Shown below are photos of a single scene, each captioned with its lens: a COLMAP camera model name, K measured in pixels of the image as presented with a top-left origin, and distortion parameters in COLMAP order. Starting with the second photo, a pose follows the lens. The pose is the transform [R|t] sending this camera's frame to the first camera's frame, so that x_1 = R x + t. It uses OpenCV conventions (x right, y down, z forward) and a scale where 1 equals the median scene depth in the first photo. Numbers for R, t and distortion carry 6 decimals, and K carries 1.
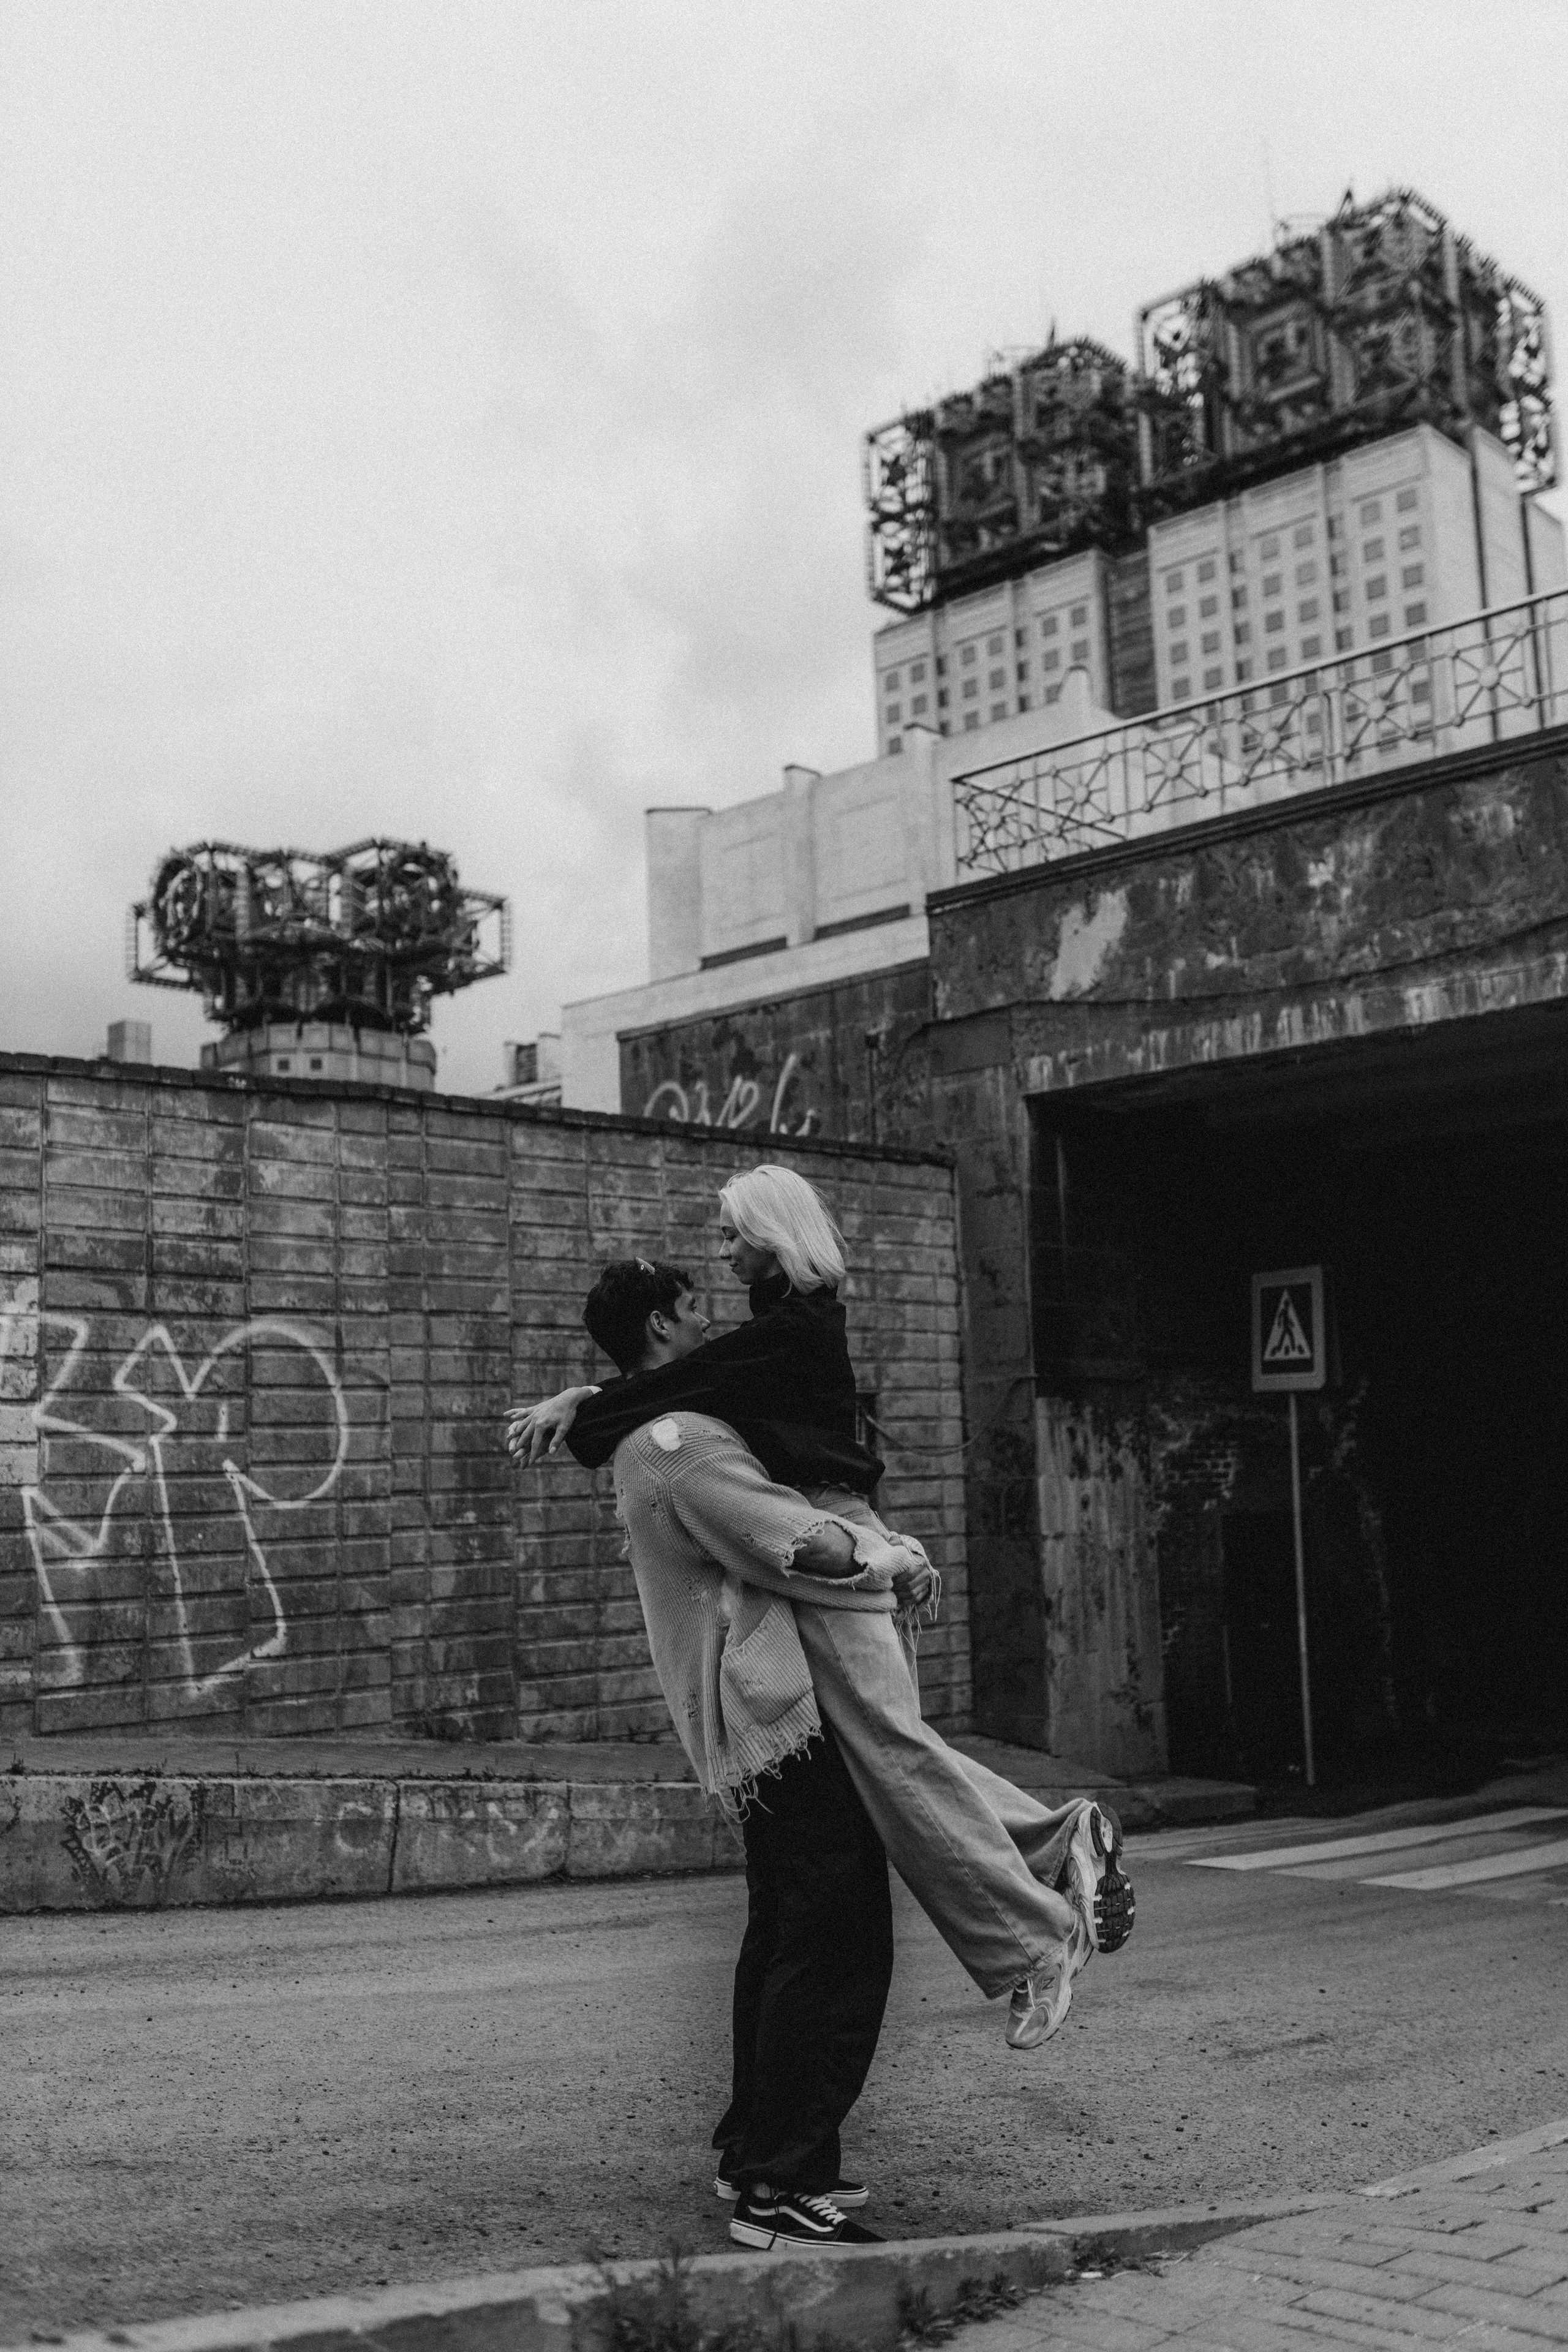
lens RADIAL K [[2236.4, 0, 784.0], [0, 2236.4, 1176.0], [0, 0, 1]] dist [-0.001033, 0.009546]
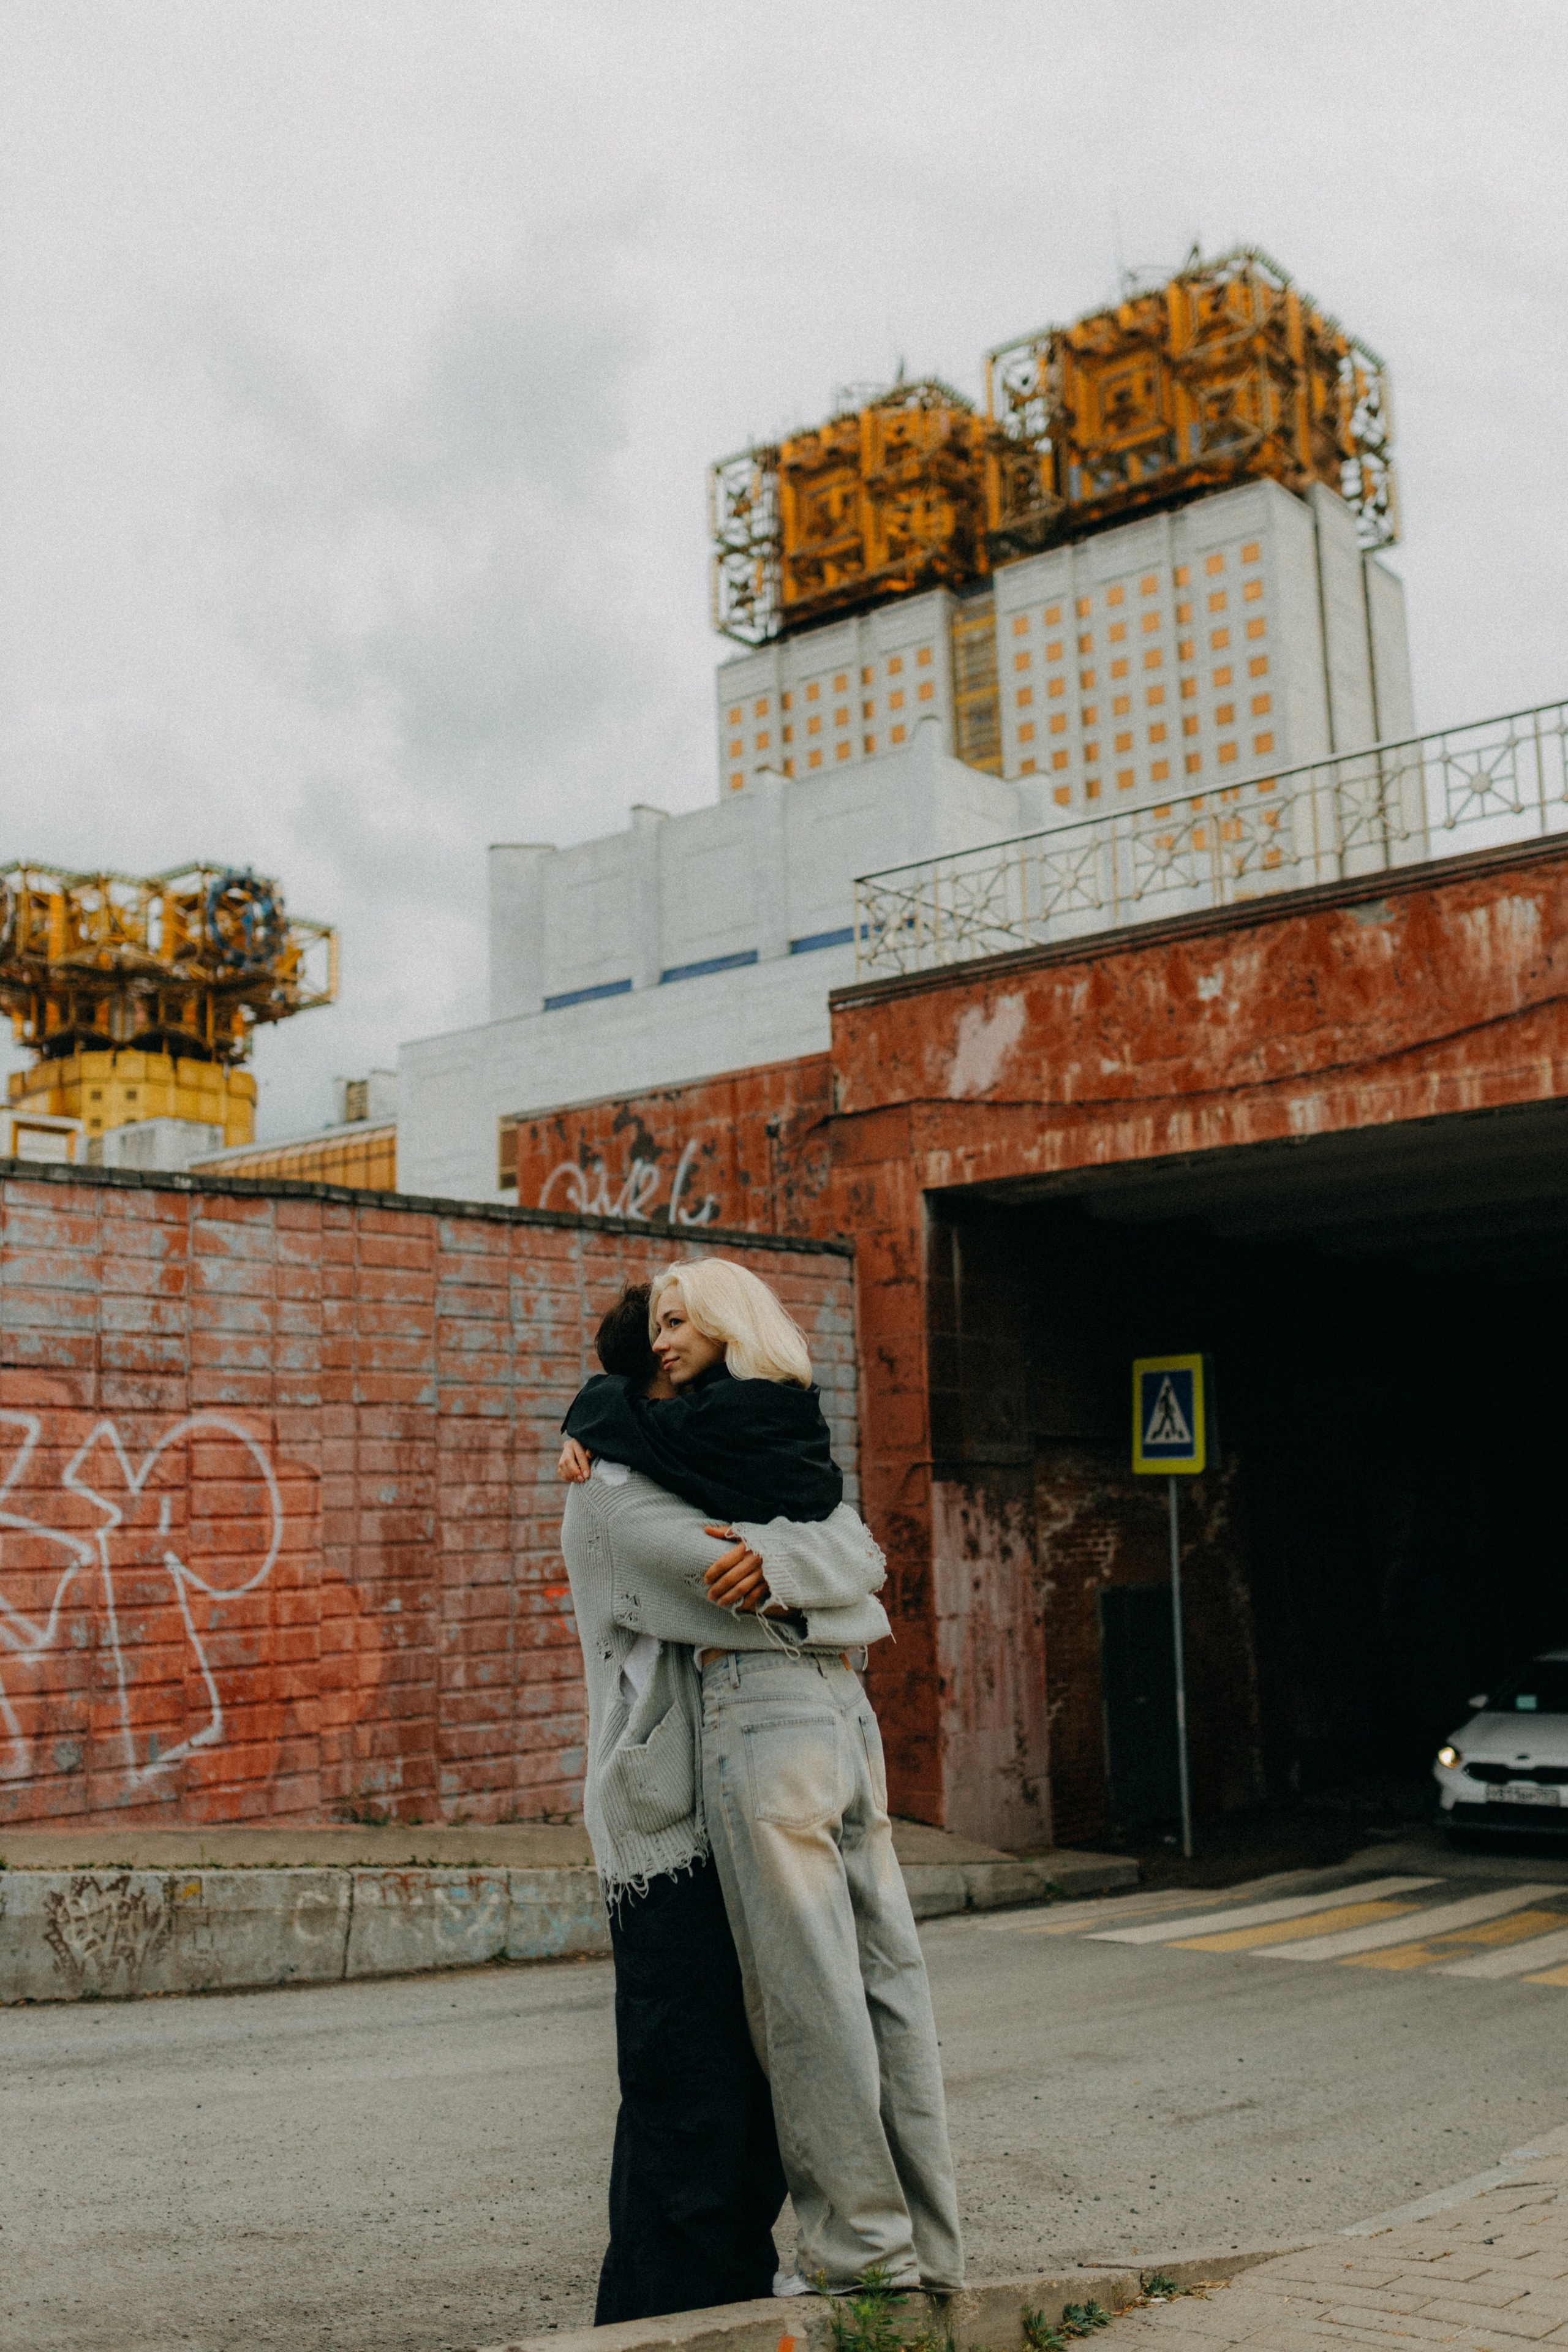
lens RADIAL K [[2307.0, 0, 794.6], [0, 2307.0, 1145.9], [0, 0, 1]] dist [0.001608, 0.002749]
pose [[0.996605, 0.015274, 0.080901, -0.039363], [-0.012969, 0.999497, -0.028937, -0.024588], [-0.081303, 0.027790, 0.996302, -0.062368]]
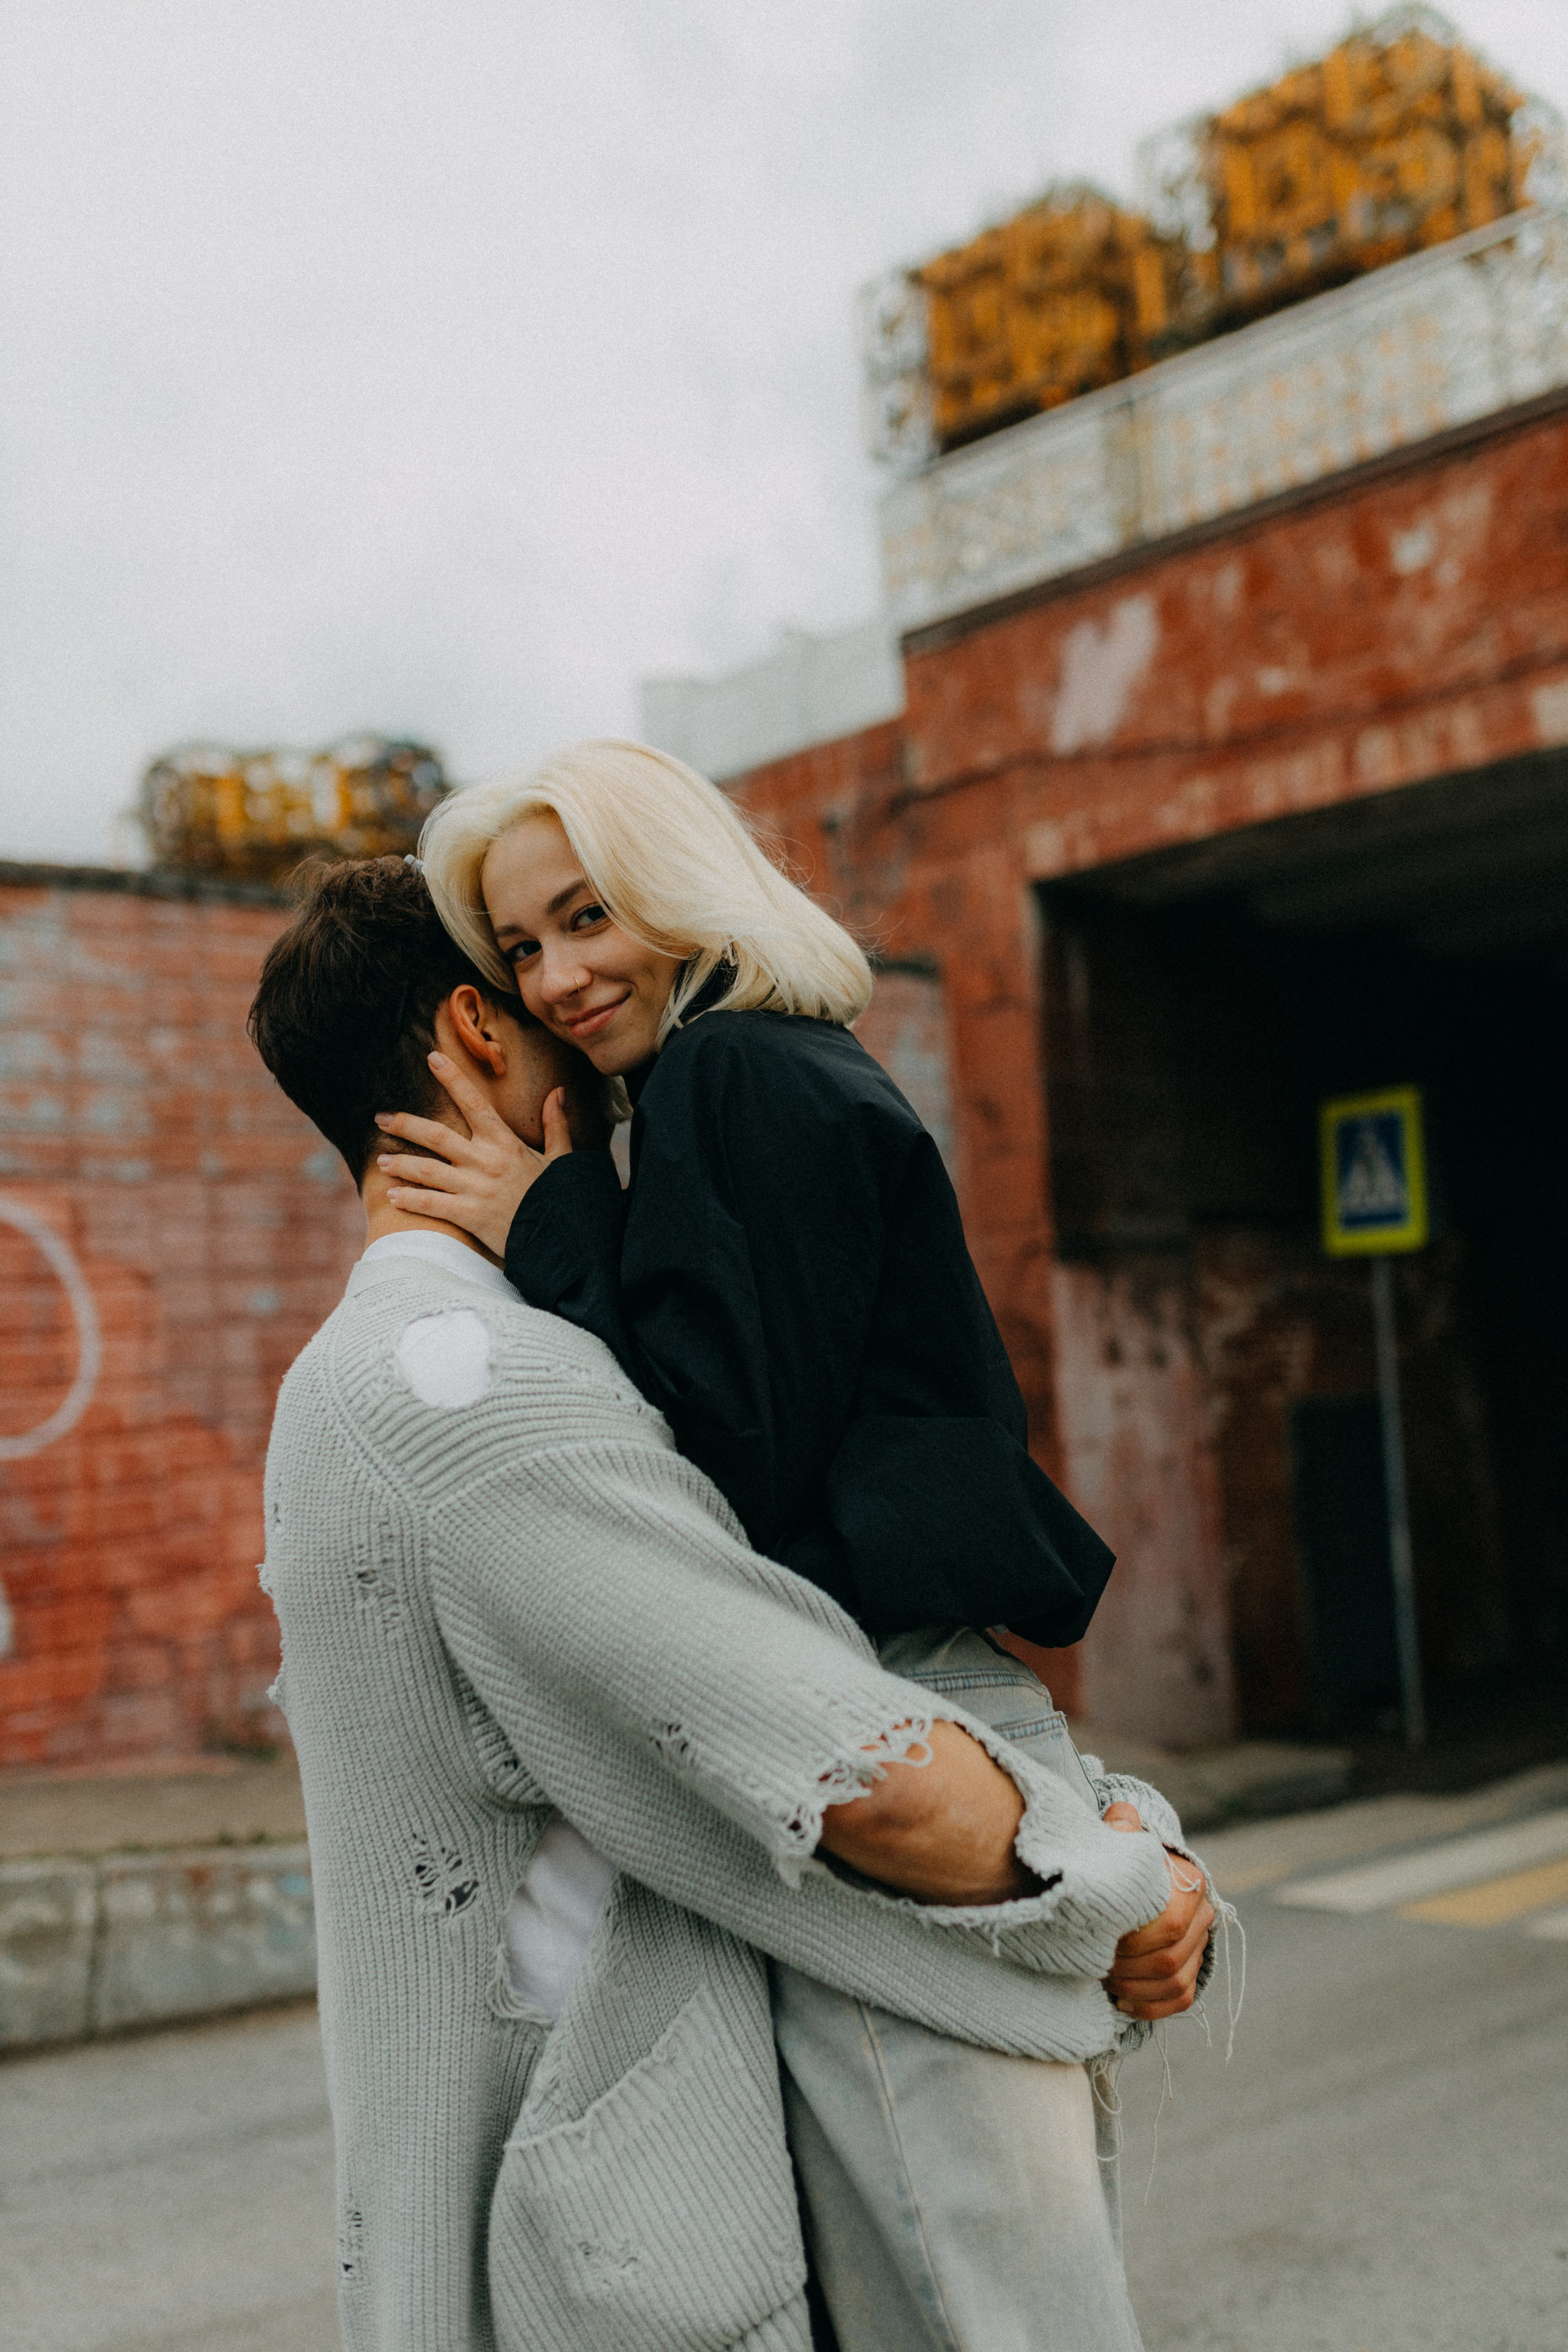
lens RADIAL K [[2224.4, 0, 788.4], [0, 2224.4, 1188.3], [0, 0, 1]] dist [0.000489, 0.001272]
pose [[0.999275, -0.036450, -0.010948, 0.030479], [0.036967, 0.997995, 0.051370, 0.028623], [0.009053, -0.051737, 0.998620, 0.231594]]
